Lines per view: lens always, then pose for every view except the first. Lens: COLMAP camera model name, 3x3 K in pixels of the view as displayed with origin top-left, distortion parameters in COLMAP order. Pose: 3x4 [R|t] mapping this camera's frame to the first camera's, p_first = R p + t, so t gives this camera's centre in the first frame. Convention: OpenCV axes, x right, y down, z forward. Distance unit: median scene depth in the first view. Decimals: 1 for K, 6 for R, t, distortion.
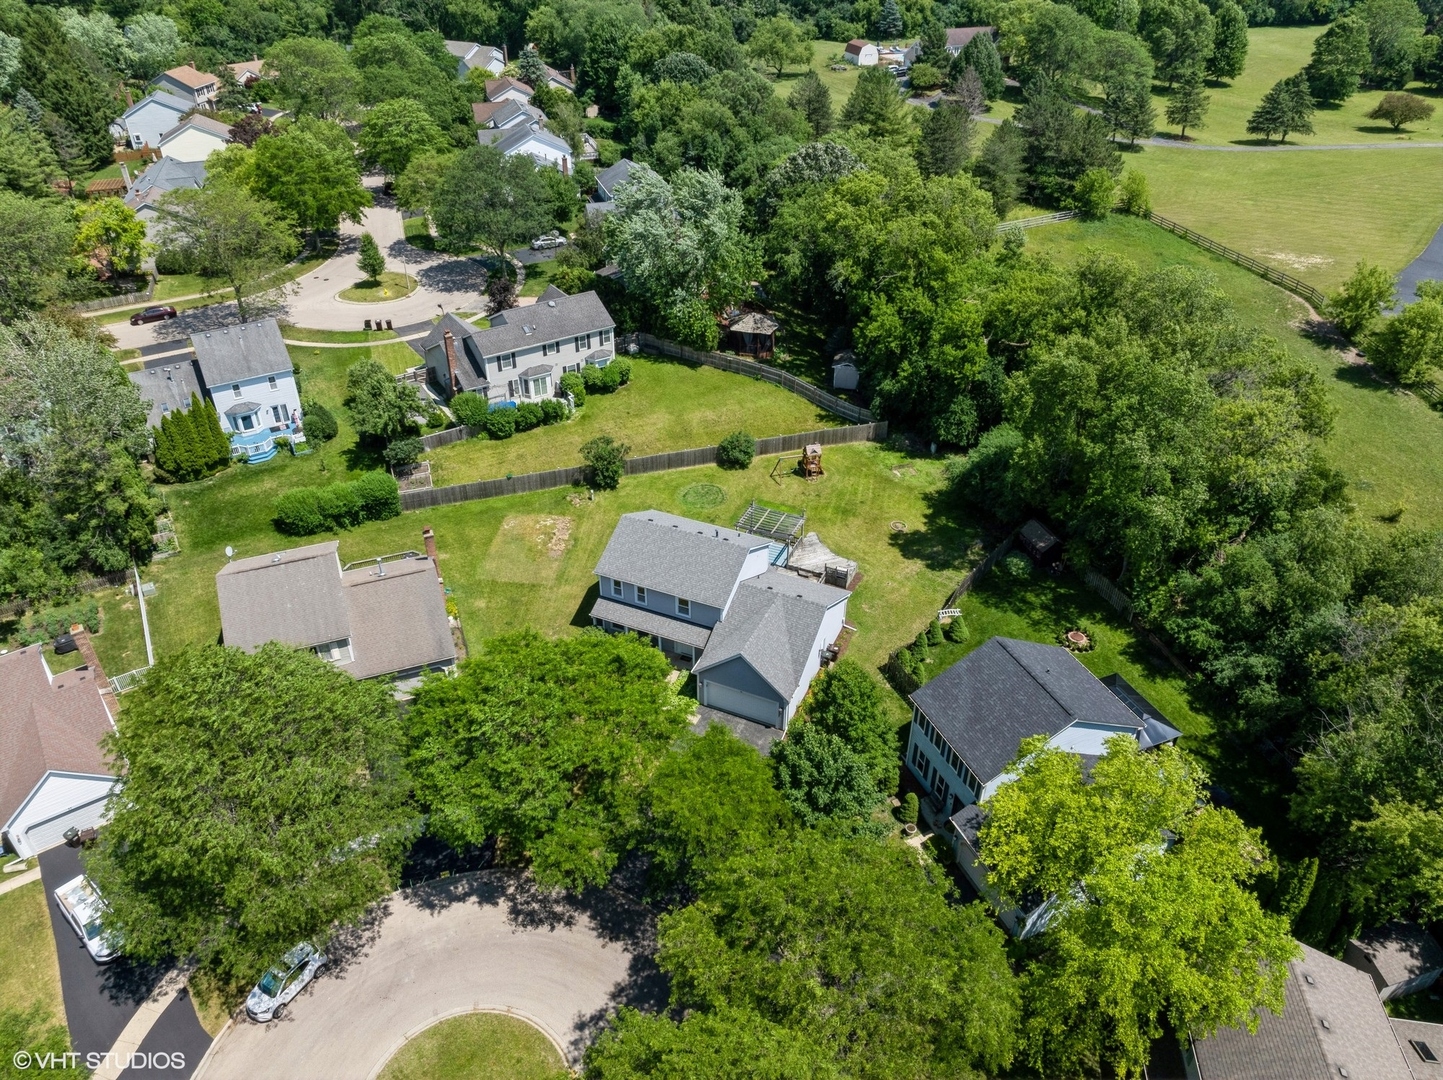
lens RADIAL K [[1015.8, 0, 720.8], [0, 1015.8, 534.4], [0, 0, 1]] dist [-0.031348, -0.008803]
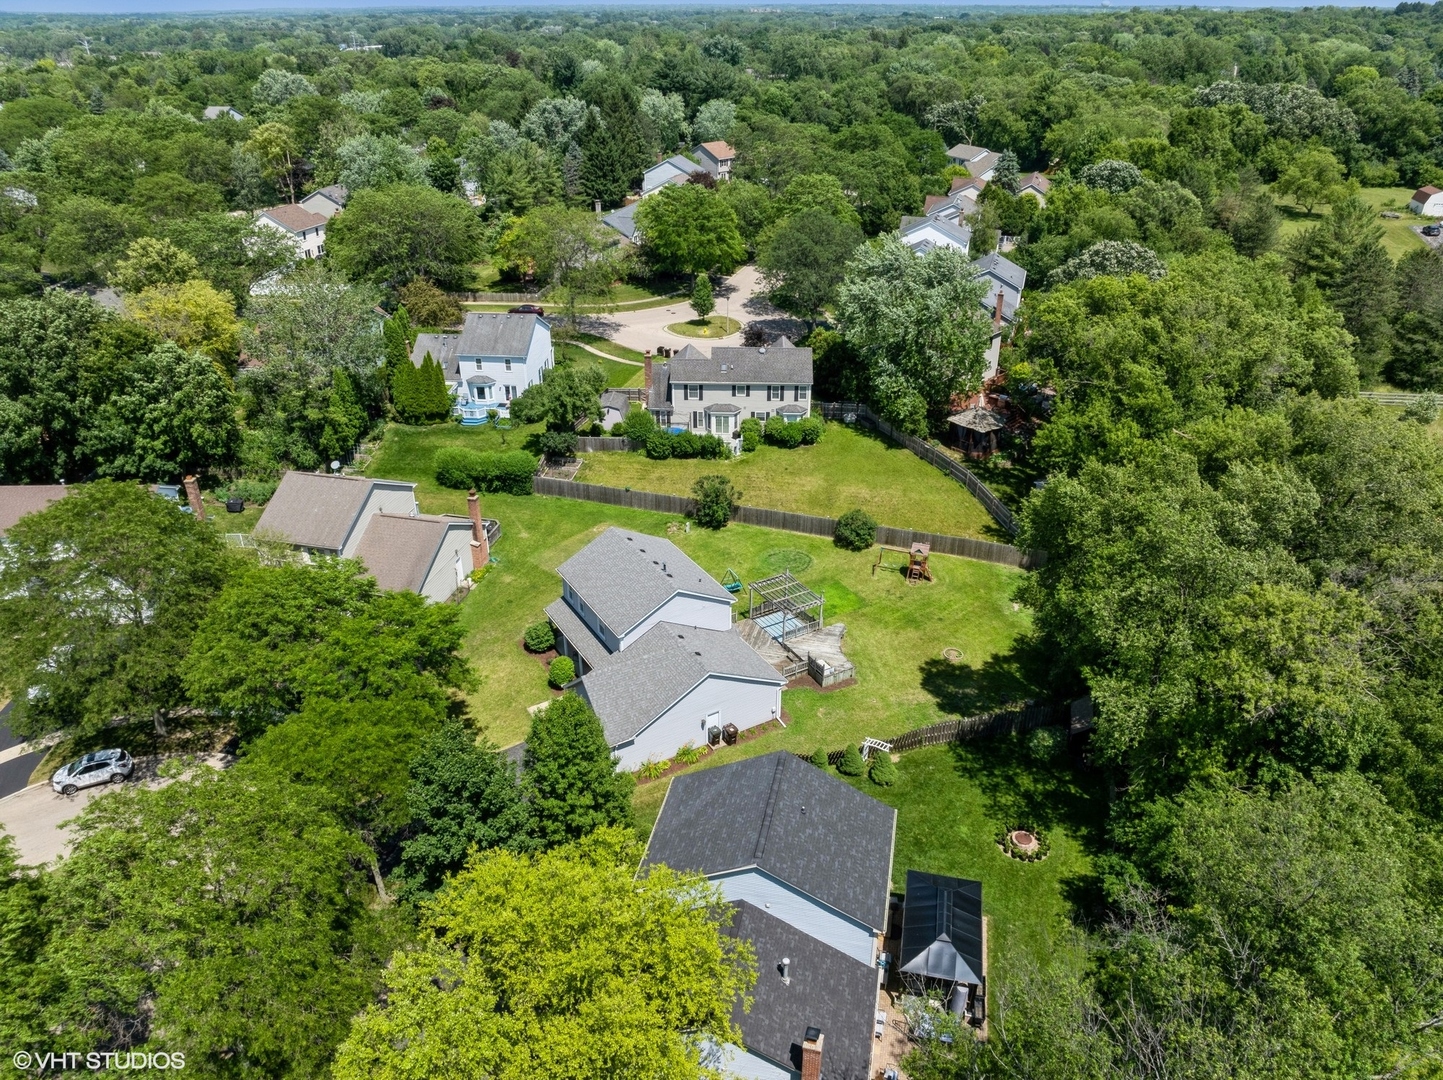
lens RADIAL K [[1015.8, 0, 720.8], [0, 1015.8, 534.4], [0, 0, 1]] dist [-0.031348, -0.008803]
pose [[0.815467, 0.266057, -0.514031, 0.376260], [-0.324084, 0.945707, -0.024642, -0.016994], [0.479567, 0.186684, 0.857418, 0.154234]]
